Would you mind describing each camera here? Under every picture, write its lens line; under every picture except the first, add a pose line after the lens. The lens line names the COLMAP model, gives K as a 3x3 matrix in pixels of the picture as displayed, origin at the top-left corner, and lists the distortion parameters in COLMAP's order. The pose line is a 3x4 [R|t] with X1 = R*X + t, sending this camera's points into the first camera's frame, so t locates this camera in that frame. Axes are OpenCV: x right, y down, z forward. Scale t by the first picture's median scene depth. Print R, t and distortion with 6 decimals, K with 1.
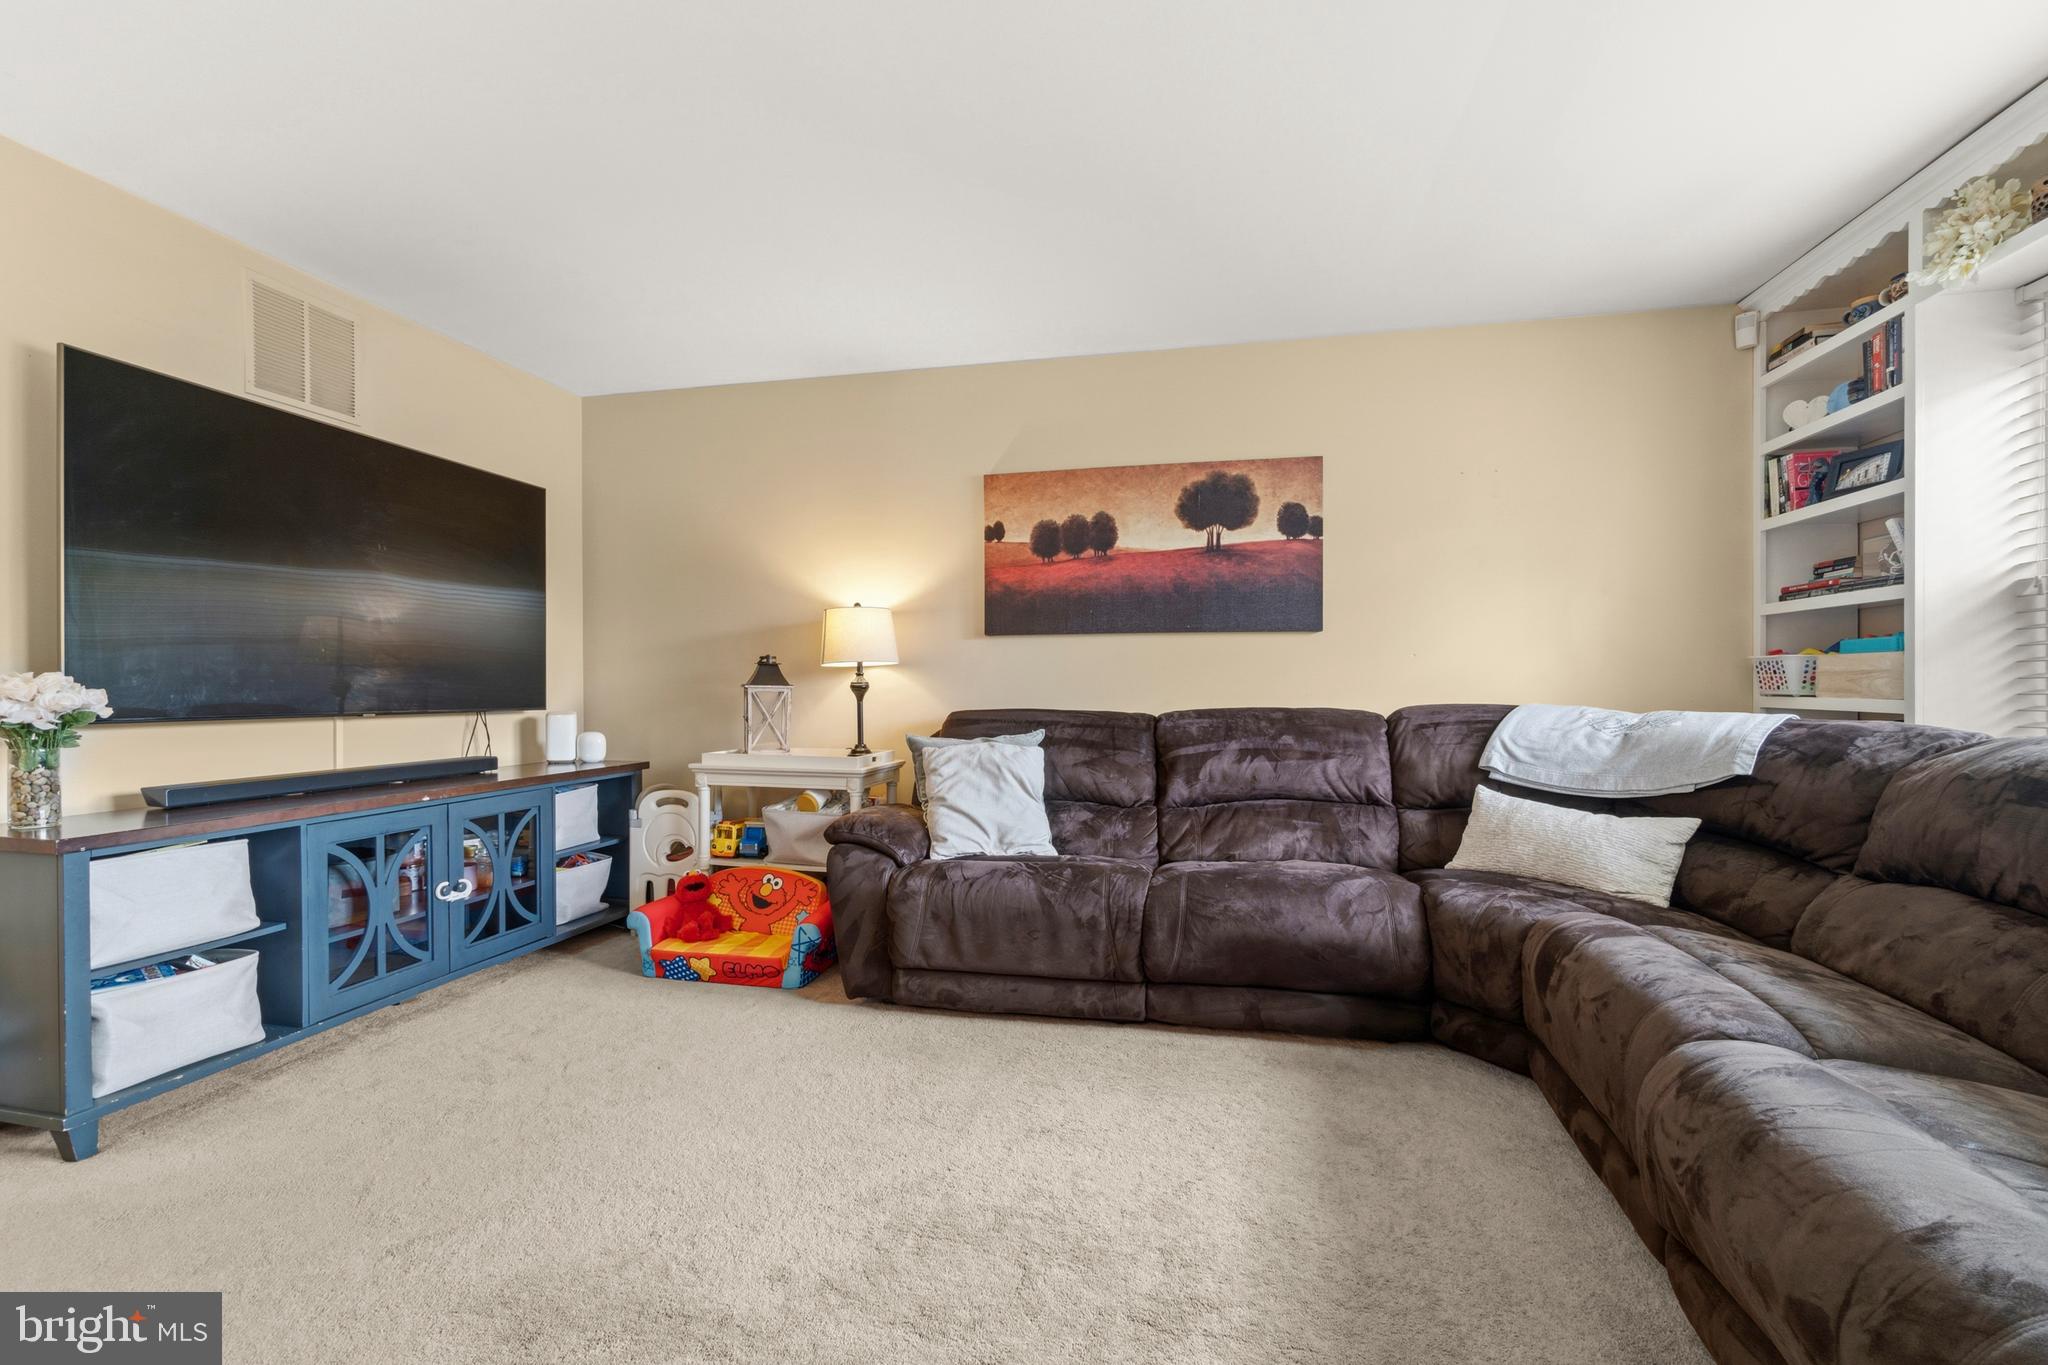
lens RADIAL K [[899.5, 0, 1024.0], [0, 899.5, 682.5], [0, 0, 1]] dist [-0.000424, 0.000351]
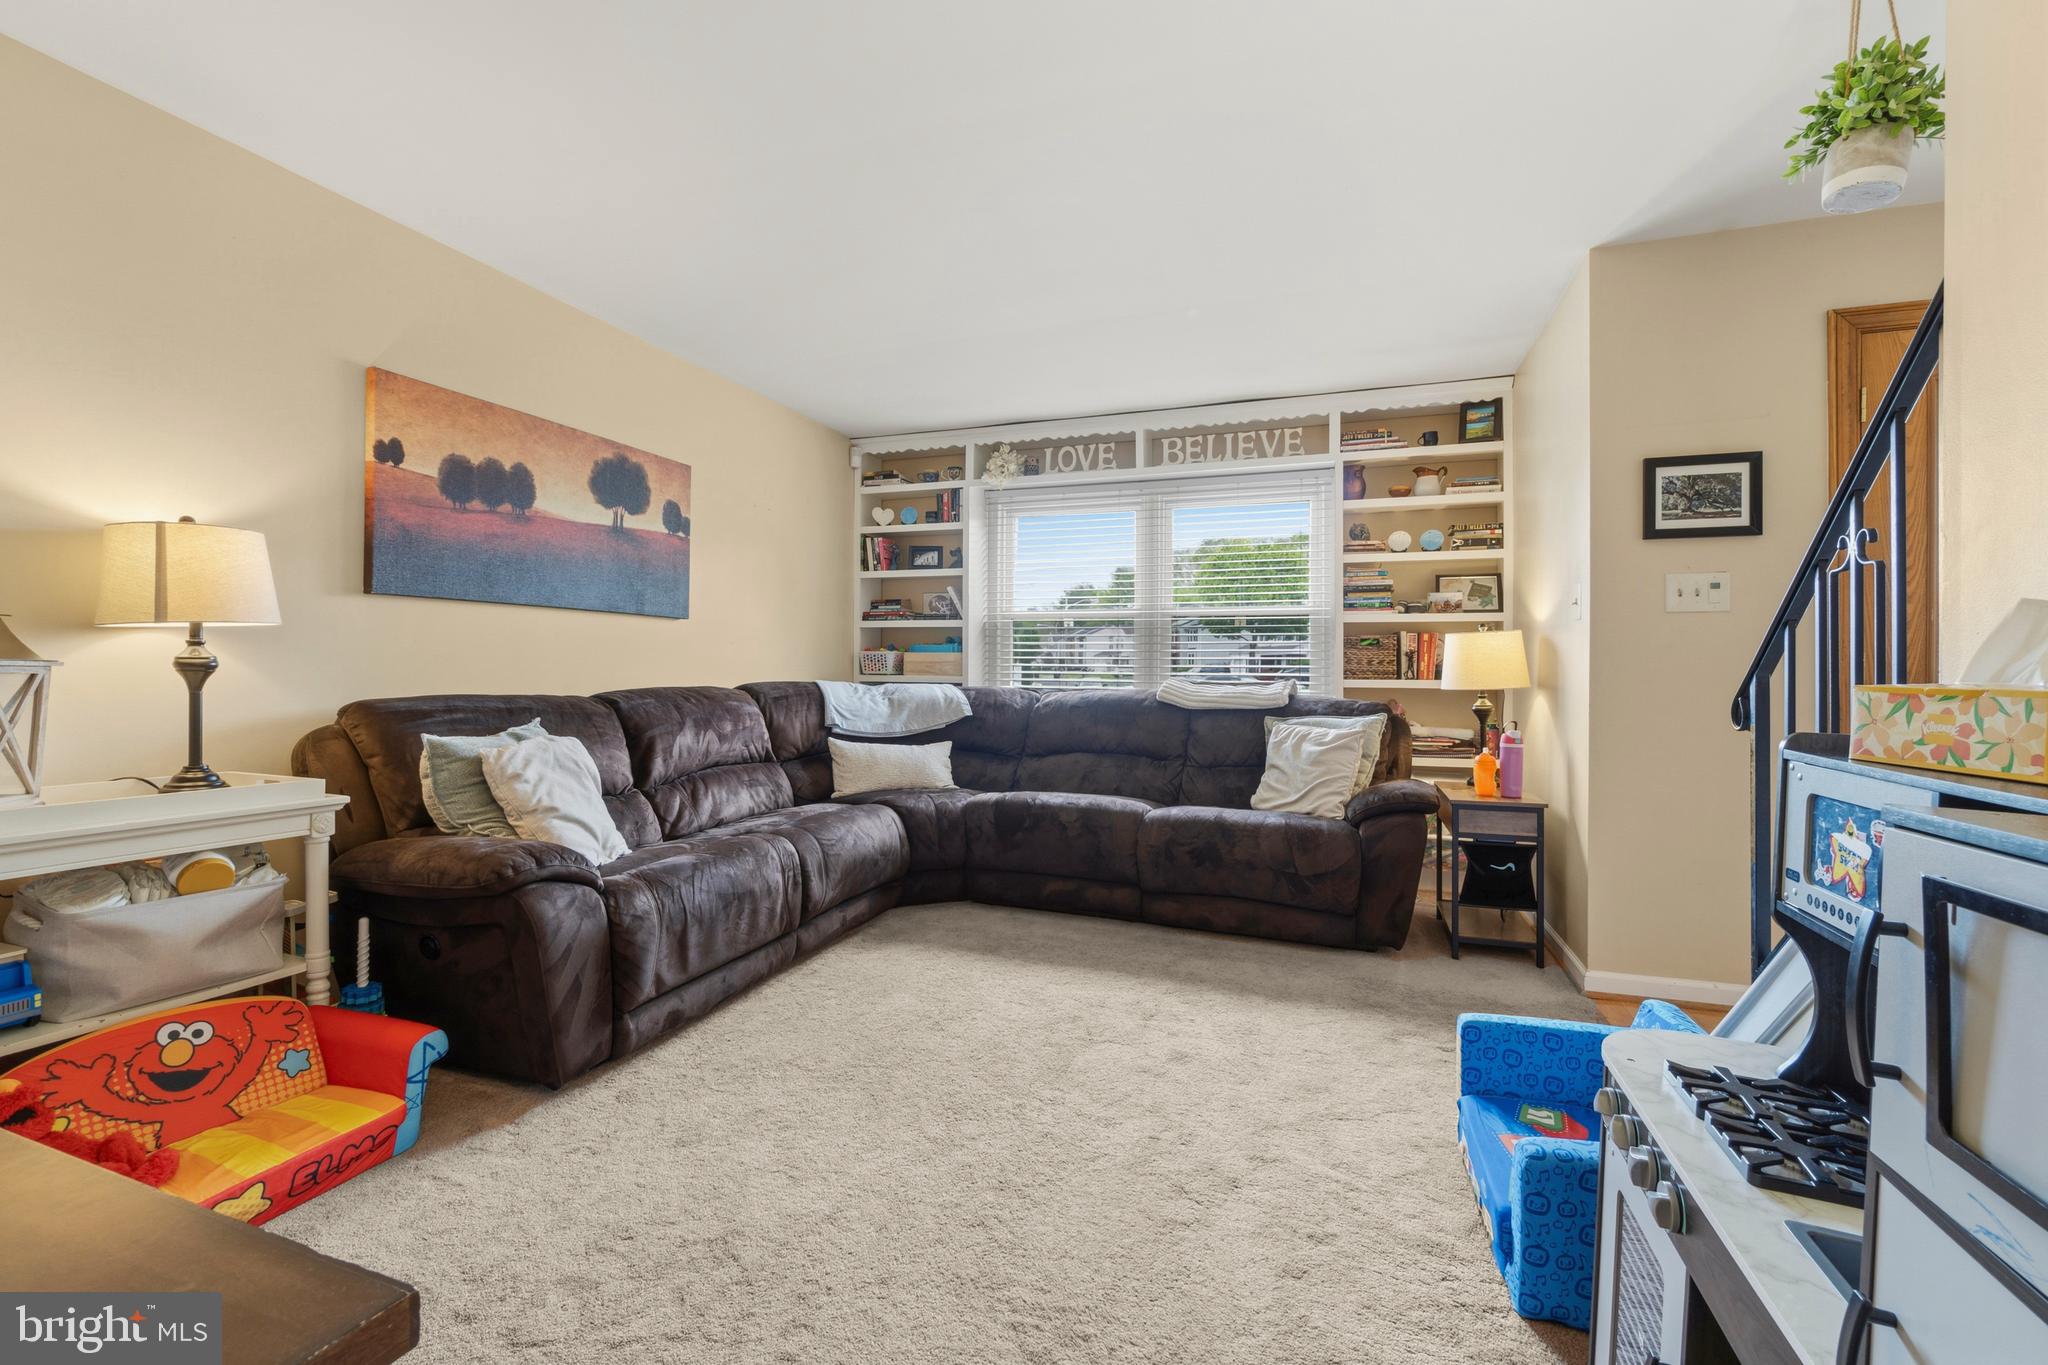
lens RADIAL K [[884.9, 0, 1013.4], [0, 884.9, 665.5], [0, 0, 1]] dist [-0.001981, 0.000064]
pose [[0.125967, 0.006942, 0.992010, -0.775741], [-0.009716, 0.999936, -0.005764, 0.003973], [-0.991987, -0.008912, 0.126027, 0.481405]]
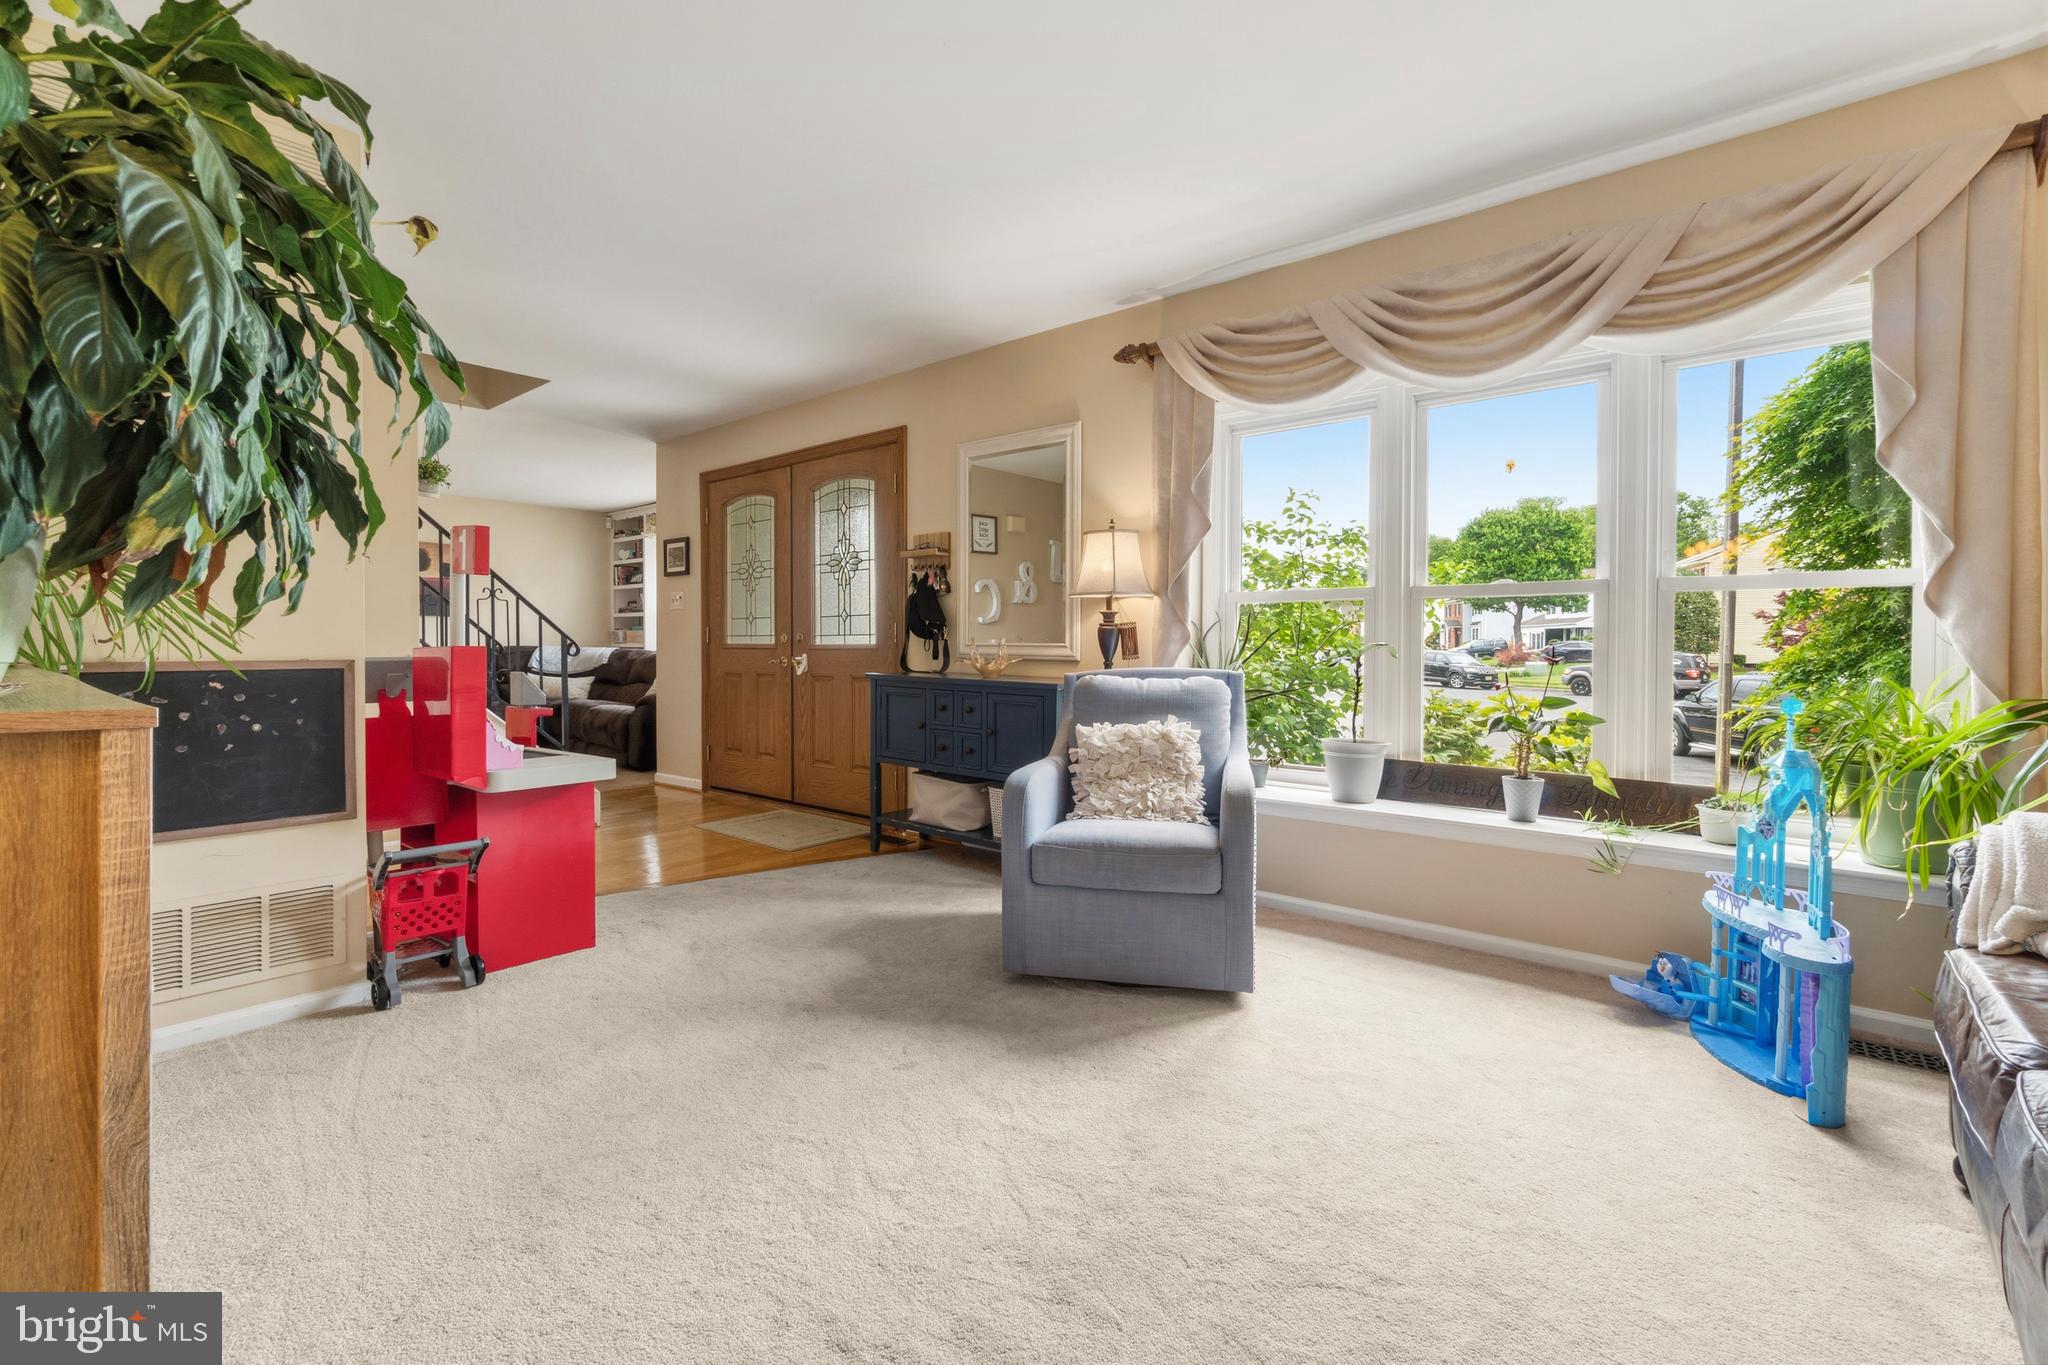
lens RADIAL K [[884.9, 0, 1013.4], [0, 884.9, 665.5], [0, 0, 1]] dist [-0.001981, 0.000064]
pose [[0.486804, -0.024522, 0.873167, -1.129459], [-0.002802, 0.999557, 0.029634, -0.000782], [-0.873507, -0.016873, 0.486519, -1.624940]]
